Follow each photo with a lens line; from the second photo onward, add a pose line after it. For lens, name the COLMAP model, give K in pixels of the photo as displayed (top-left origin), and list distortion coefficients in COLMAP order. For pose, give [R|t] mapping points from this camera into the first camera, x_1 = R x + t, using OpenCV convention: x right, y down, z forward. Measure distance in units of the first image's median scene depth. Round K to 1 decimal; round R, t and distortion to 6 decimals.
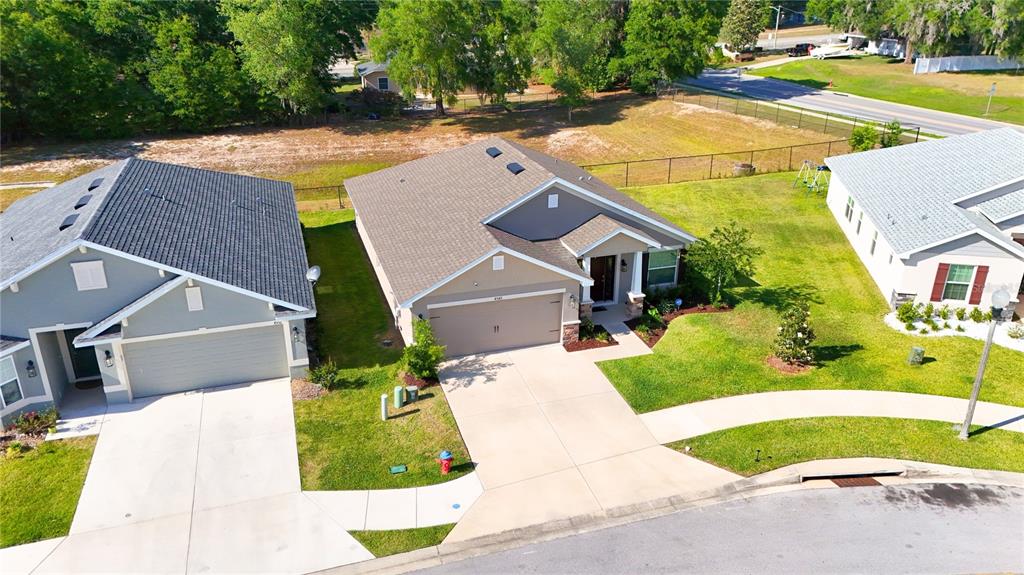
lens RADIAL K [[765.7, 0, 480.8], [0, 765.7, 292.3], [0, 0, 1]] dist [0.043862, -0.020524]
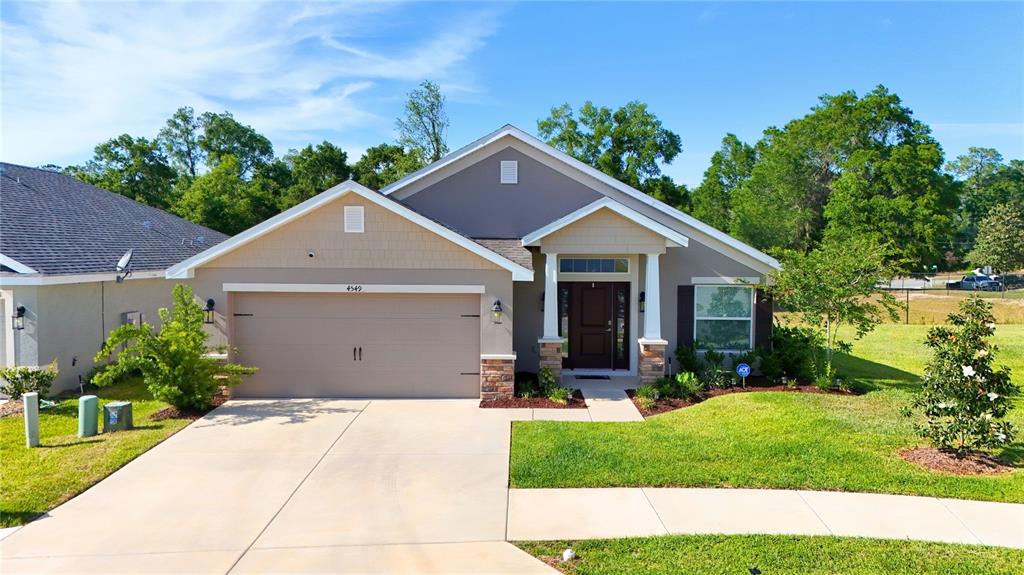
lens RADIAL K [[765.7, 0, 476.5], [0, 765.7, 284.0], [0, 0, 1]] dist [0.043862, -0.020524]
pose [[0.953278, 0.034769, -0.300088, 0.262352], [-0.132113, 0.941310, -0.310614, 0.159410], [0.271677, 0.335747, 0.901923, 0.494095]]
